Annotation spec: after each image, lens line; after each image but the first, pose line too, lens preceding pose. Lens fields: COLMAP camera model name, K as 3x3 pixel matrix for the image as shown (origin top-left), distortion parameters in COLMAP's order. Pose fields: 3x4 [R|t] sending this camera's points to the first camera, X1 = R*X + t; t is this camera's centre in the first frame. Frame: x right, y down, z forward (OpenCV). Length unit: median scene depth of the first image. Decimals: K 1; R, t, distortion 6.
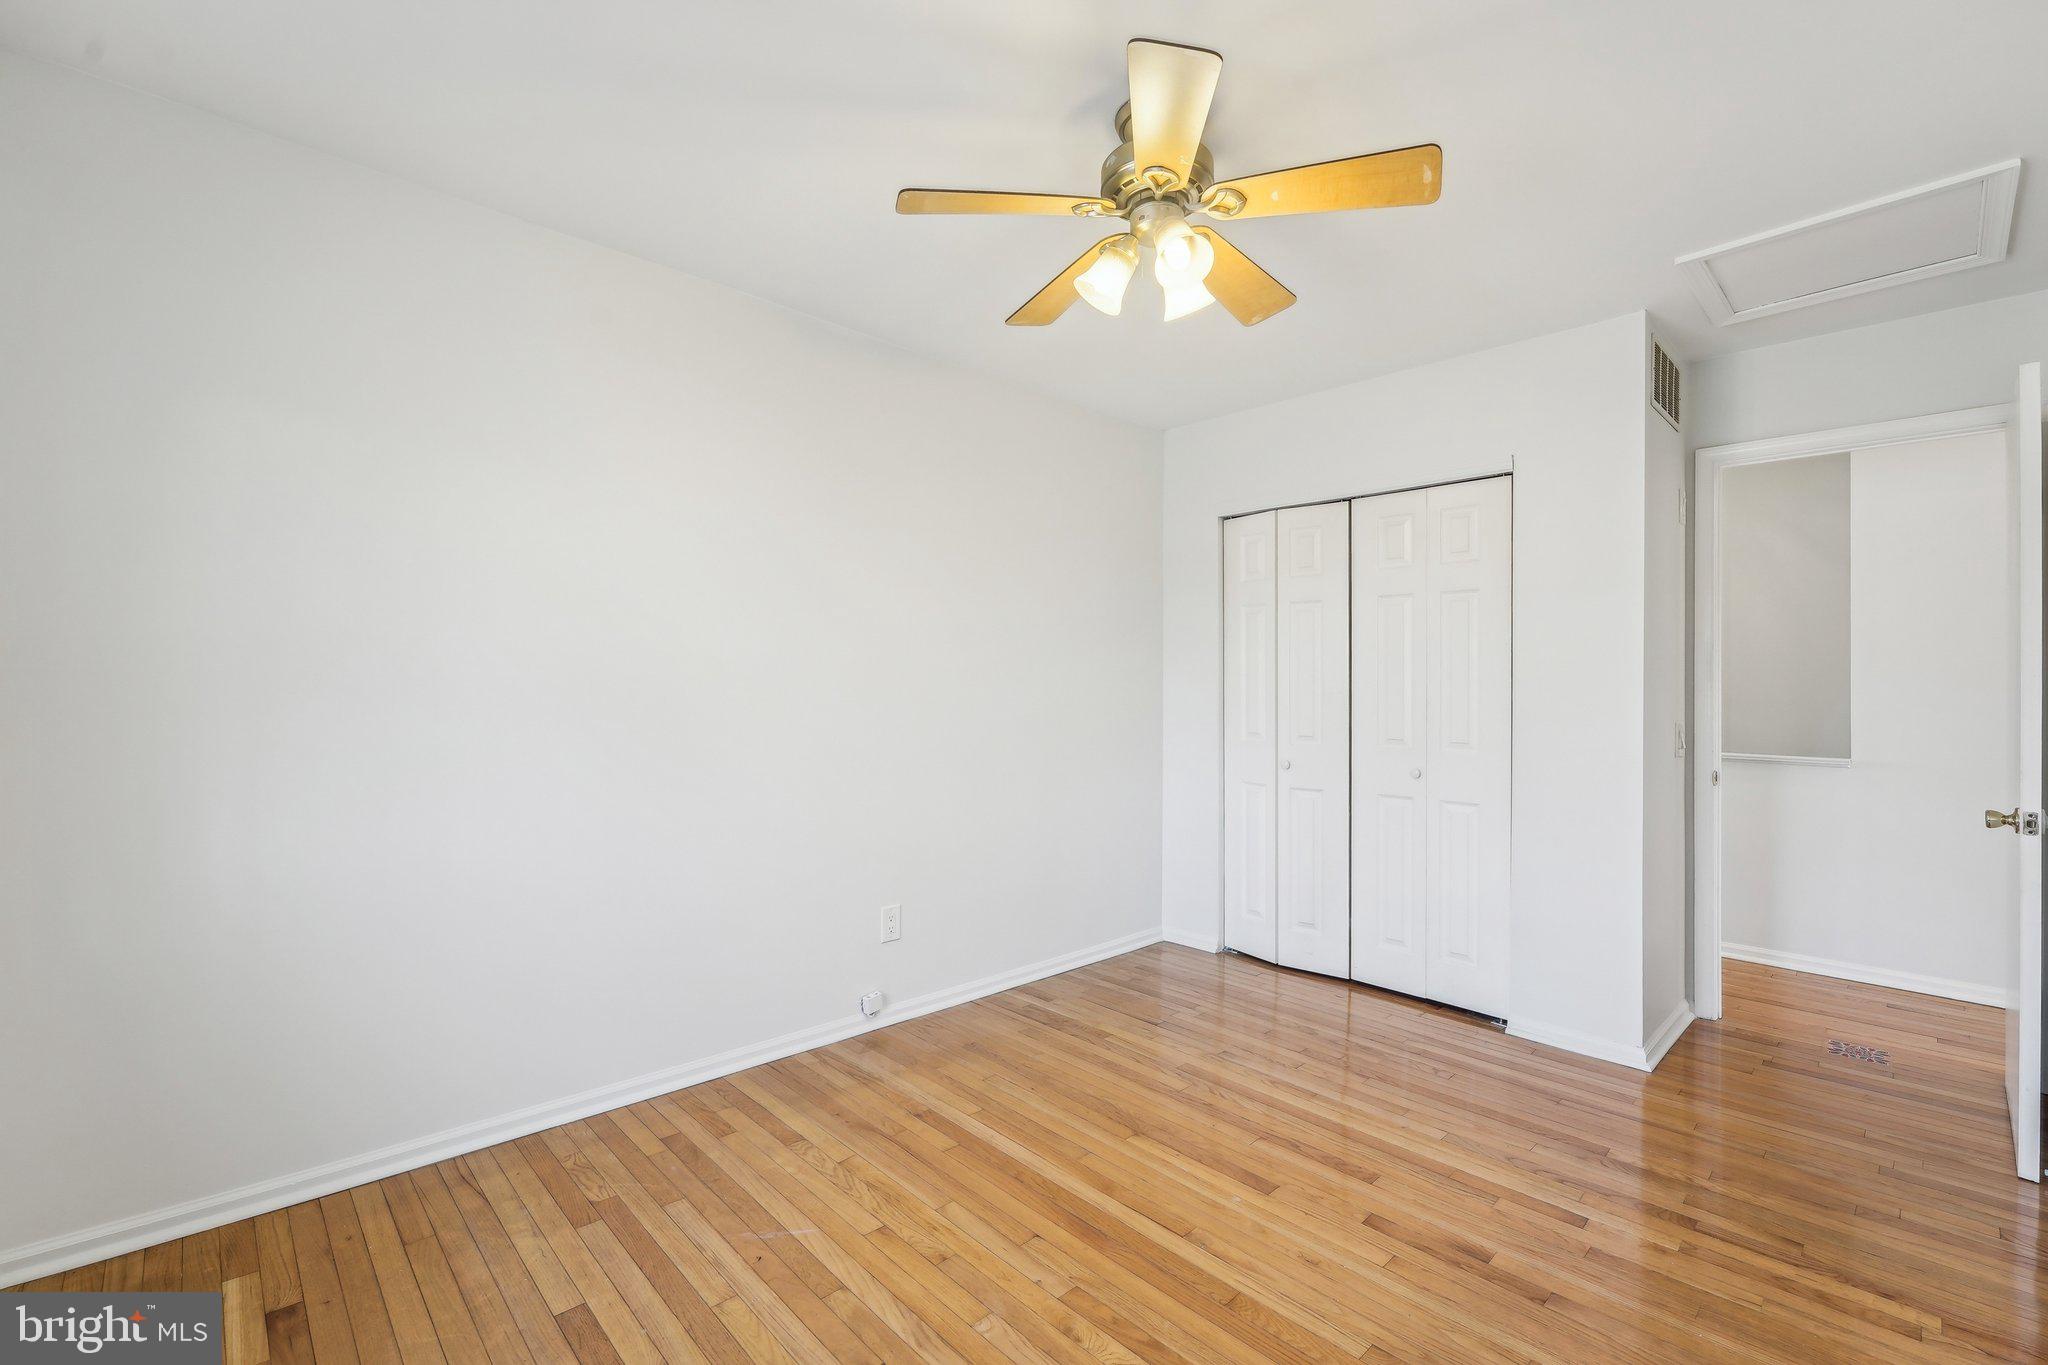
lens RADIAL K [[871.9, 0, 1024.0], [0, 871.9, 682.5], [0, 0, 1]] dist [-0.008671, 0.000155]
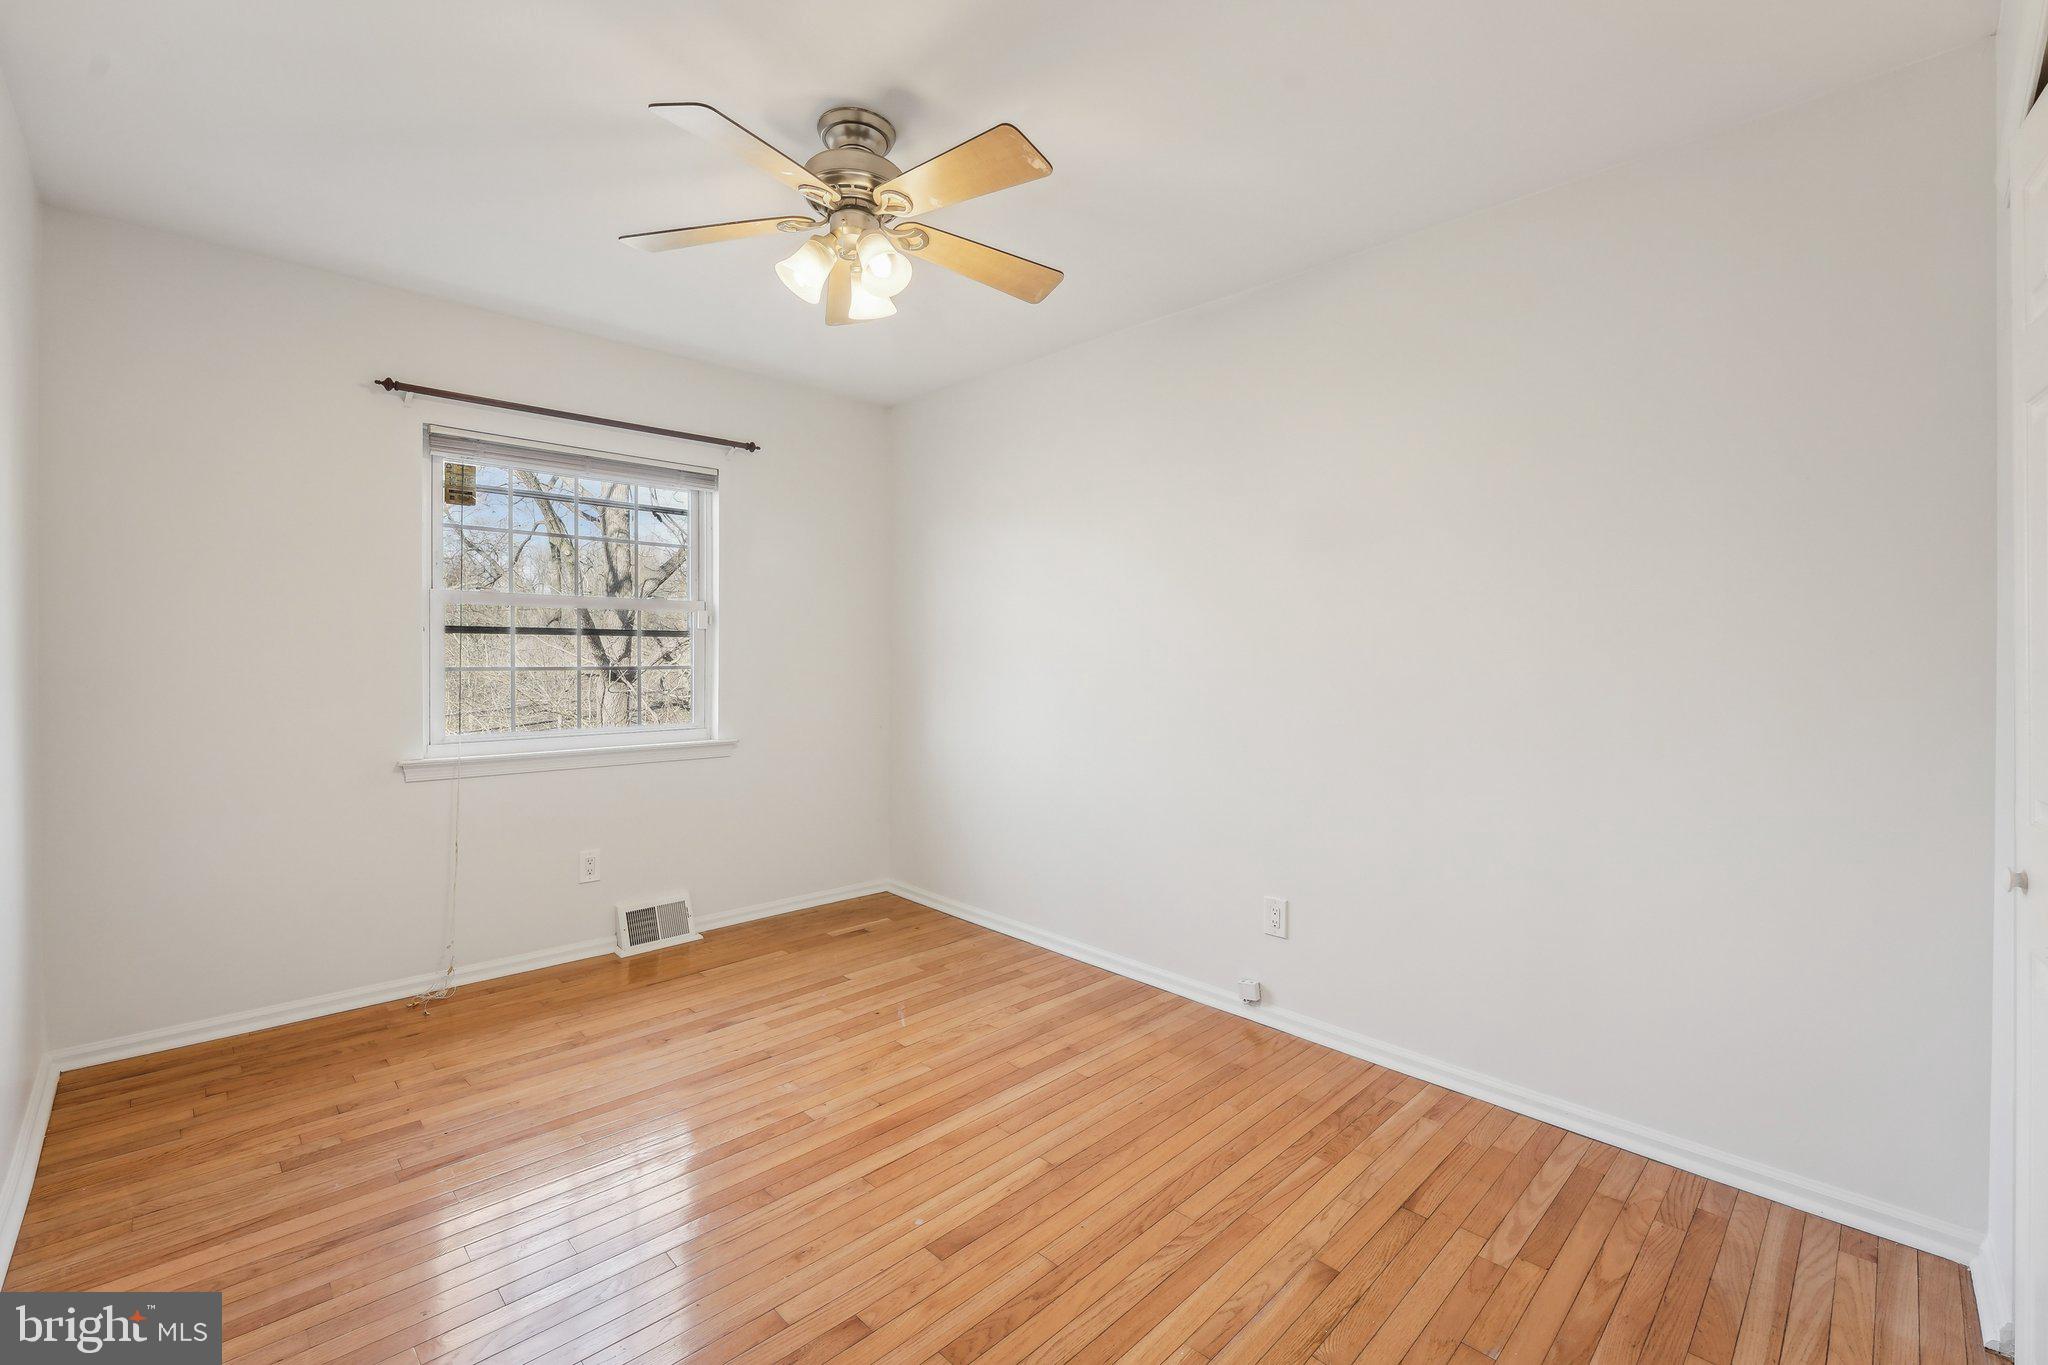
lens RADIAL K [[882.0, 0, 1025.4], [0, 882.0, 659.6], [0, 0, 1]] dist [-0.001544, -0.000318]
pose [[0.021922, -0.000656, -0.999759, 1.005004], [-0.004590, 0.999989, -0.000757, 0.013215], [0.999749, 0.004605, 0.021919, 0.946210]]
